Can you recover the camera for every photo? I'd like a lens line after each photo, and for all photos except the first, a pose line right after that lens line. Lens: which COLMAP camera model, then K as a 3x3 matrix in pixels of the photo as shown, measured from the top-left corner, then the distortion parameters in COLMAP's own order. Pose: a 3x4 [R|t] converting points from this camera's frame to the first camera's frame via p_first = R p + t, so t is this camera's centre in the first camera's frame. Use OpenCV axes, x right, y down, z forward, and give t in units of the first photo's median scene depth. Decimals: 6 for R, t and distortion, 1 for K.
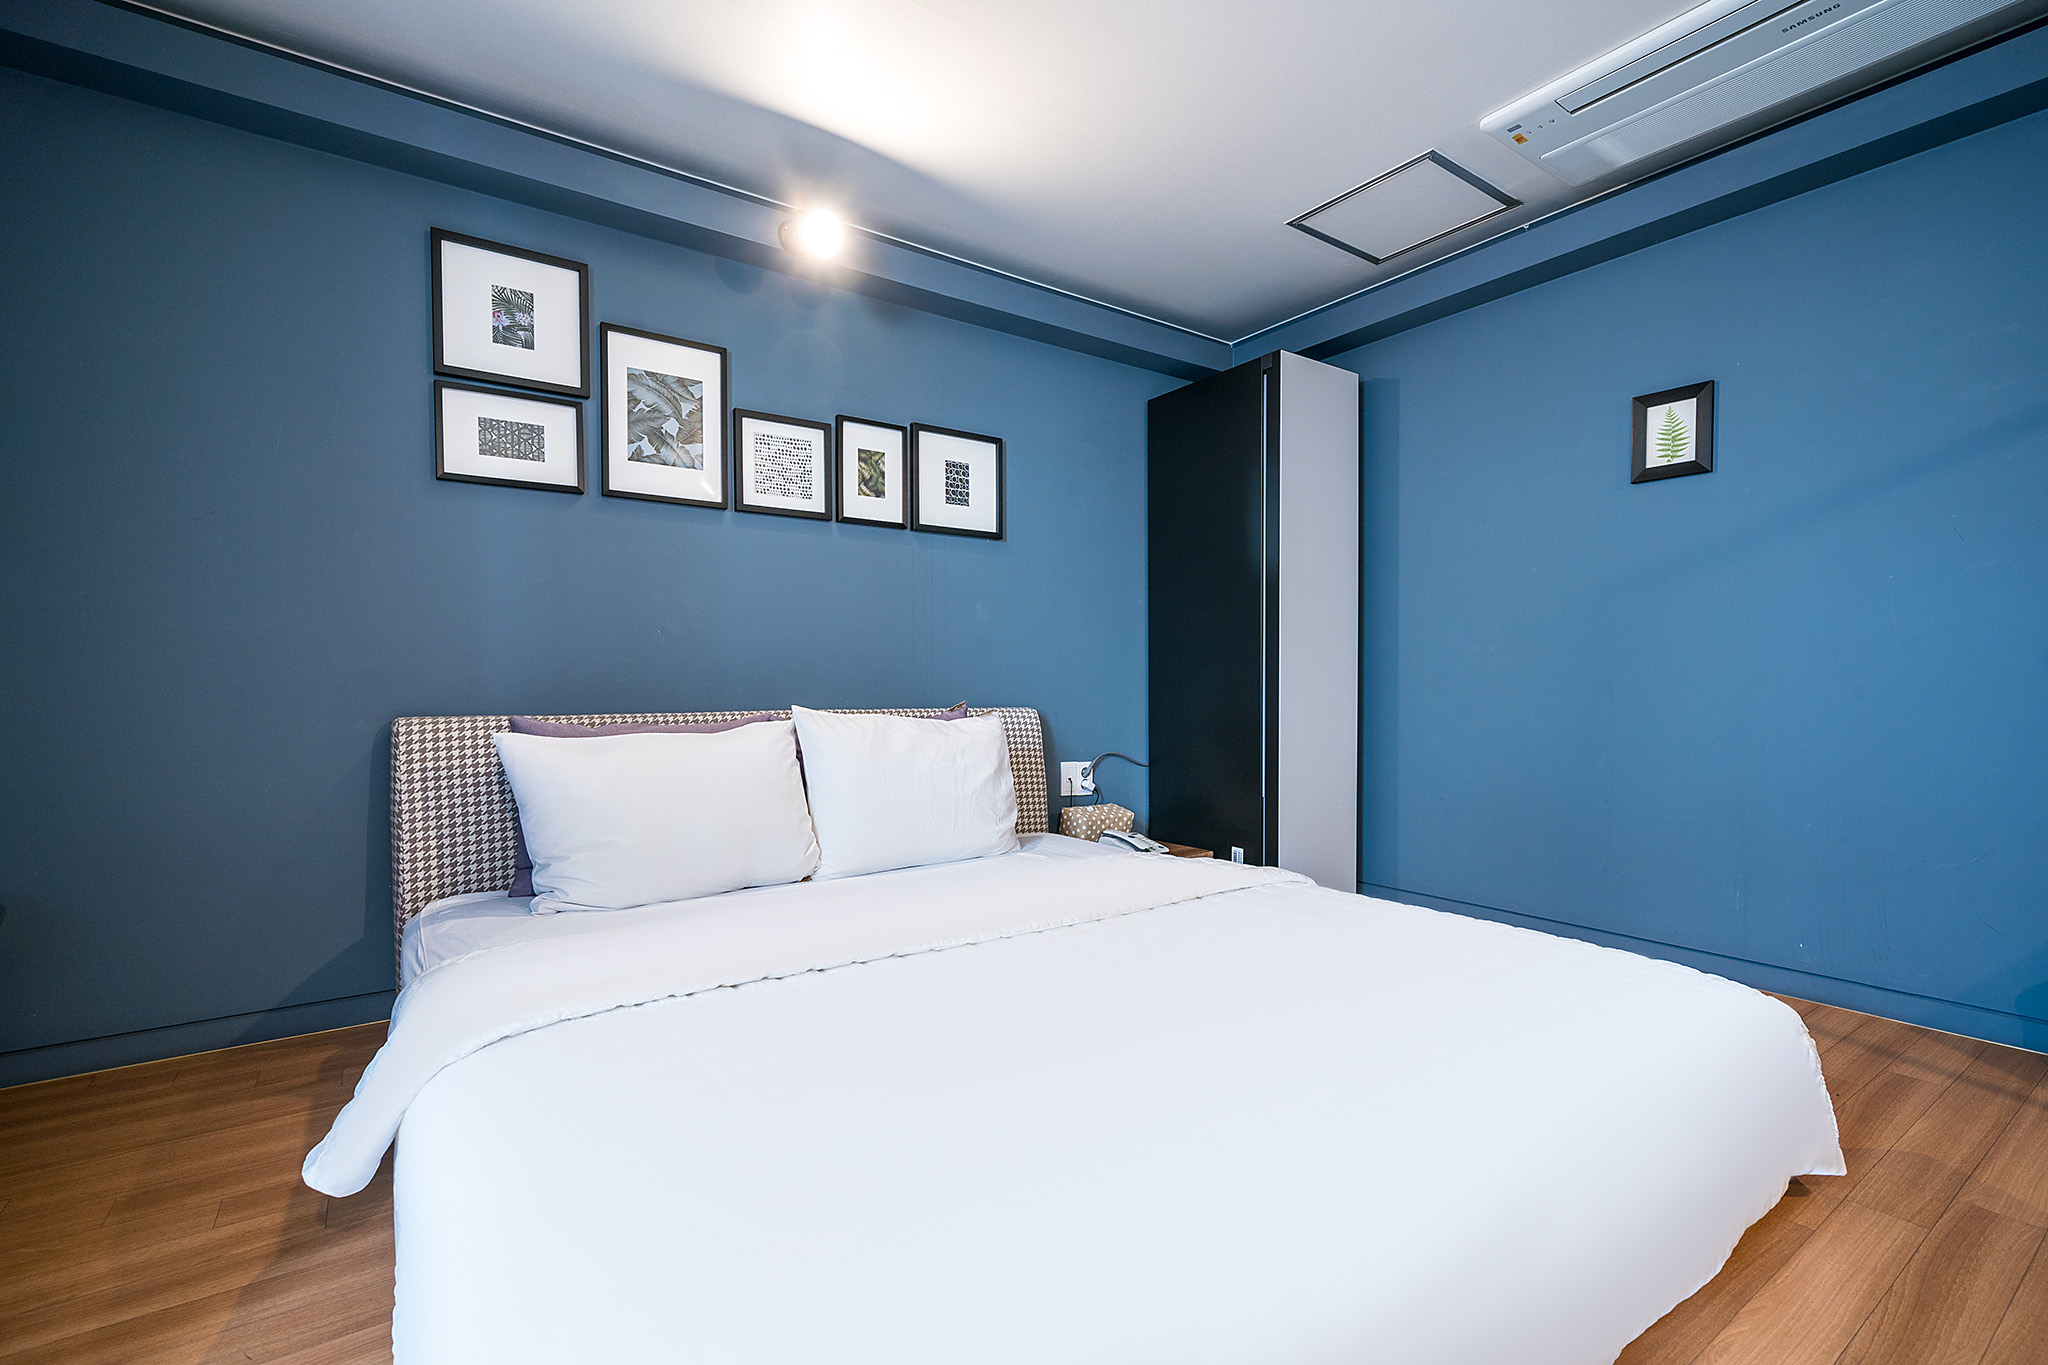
lens RADIAL K [[896.4, 0, 1033.3], [0, 896.4, 678.9], [0, 0, 1]] dist [-0.002106, -0.000186]
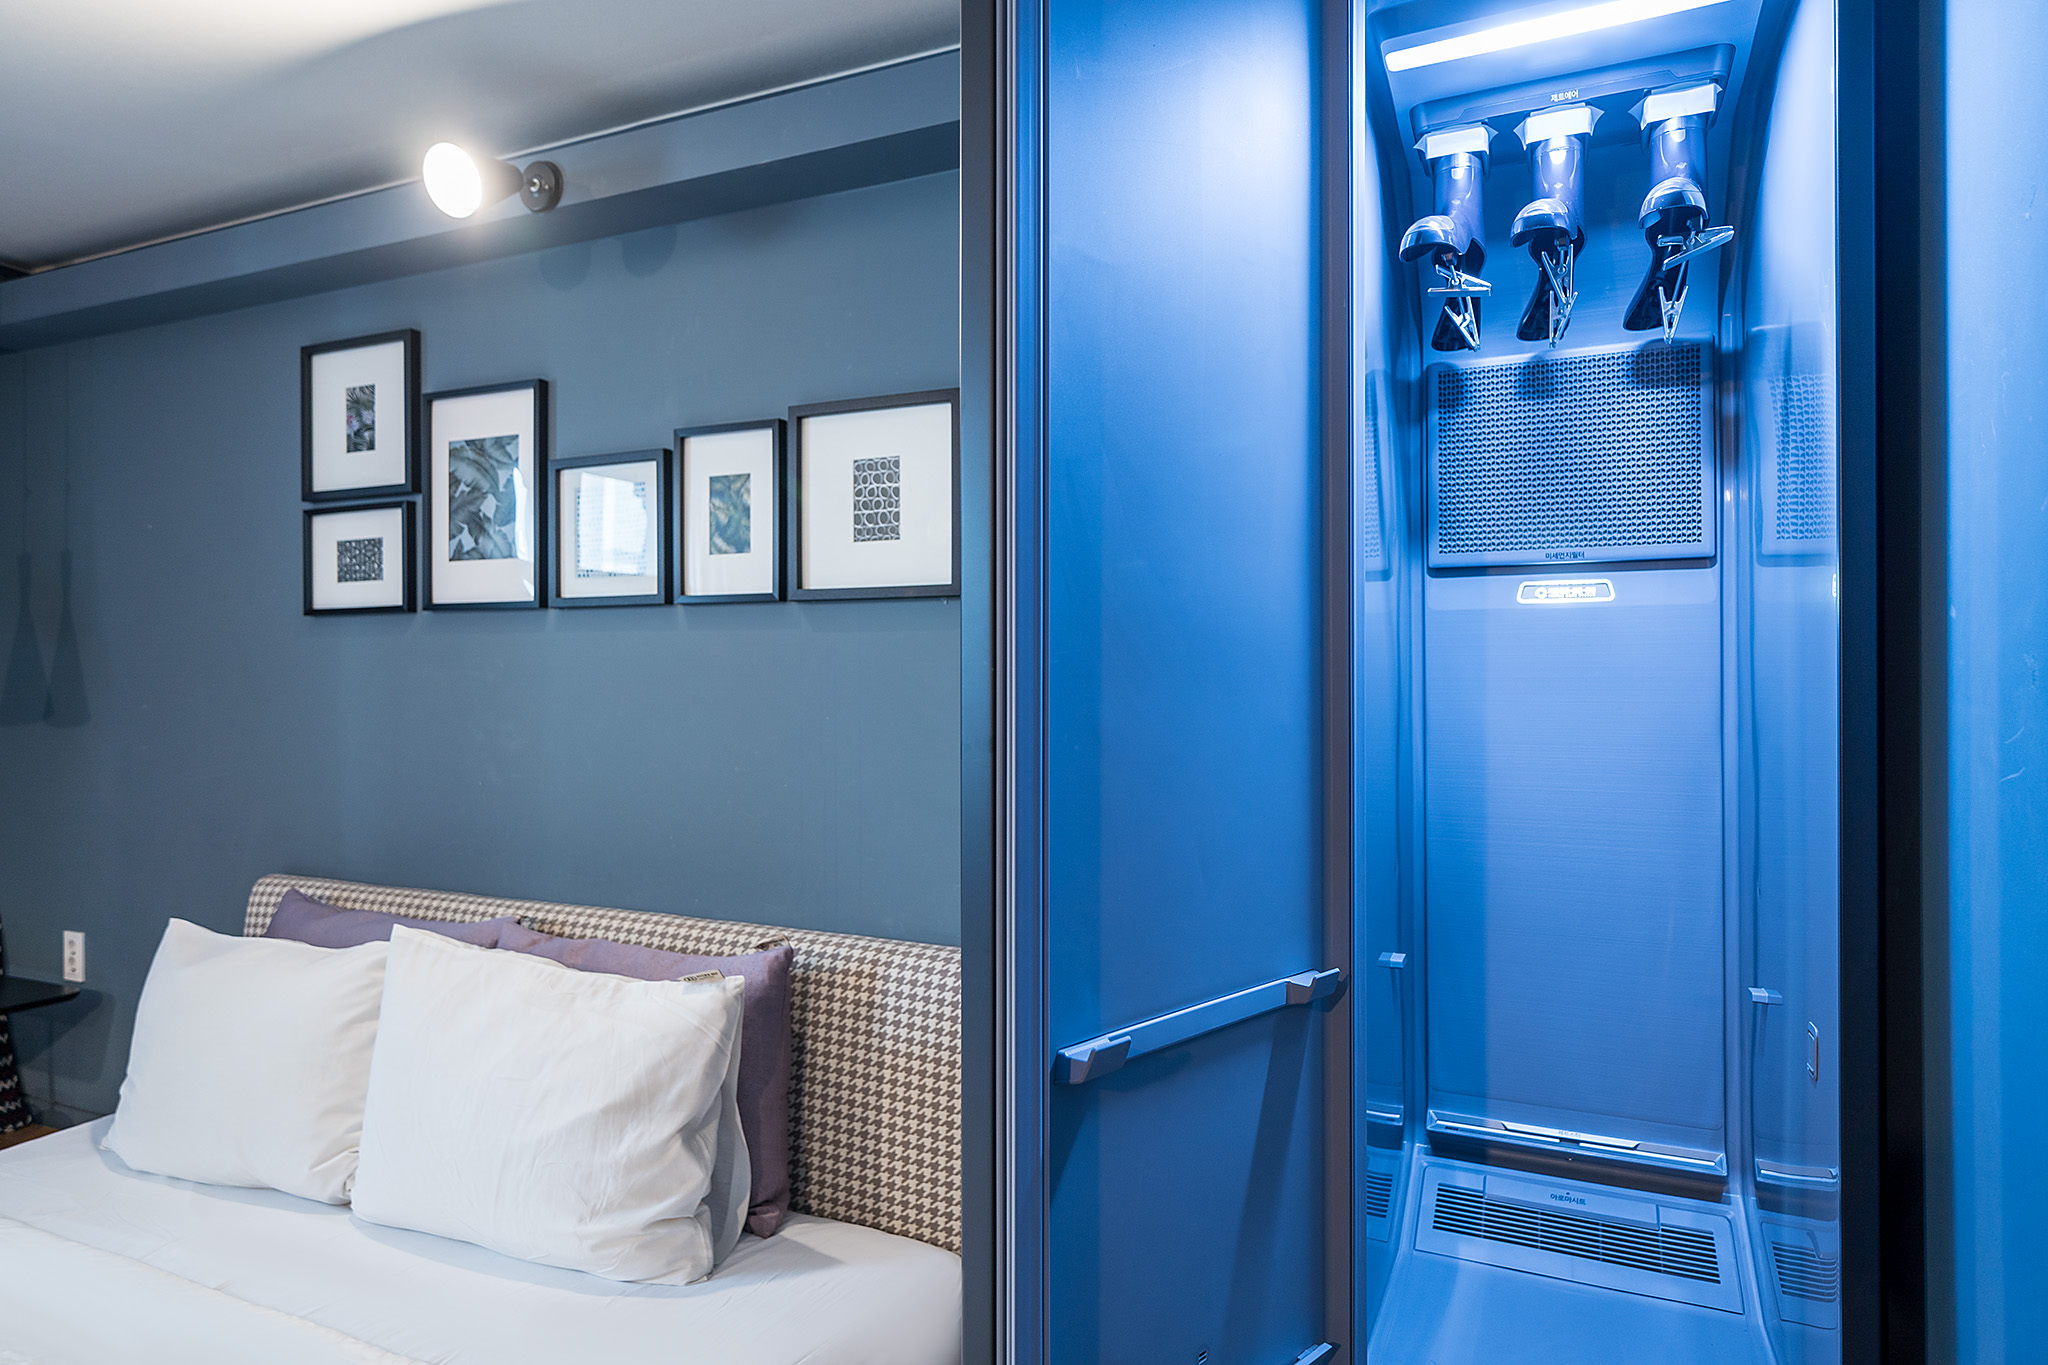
lens RADIAL K [[1133.2, 0, 1034.3], [0, 1133.2, 682.6], [0, 0, 1]] dist [0.006441, 0.001321]
pose [[0.520546, -0.001227, -0.853833, 0.629414], [-0.004794, 0.999979, -0.004360, -0.133246], [0.853820, 0.006363, 0.520529, 0.893603]]
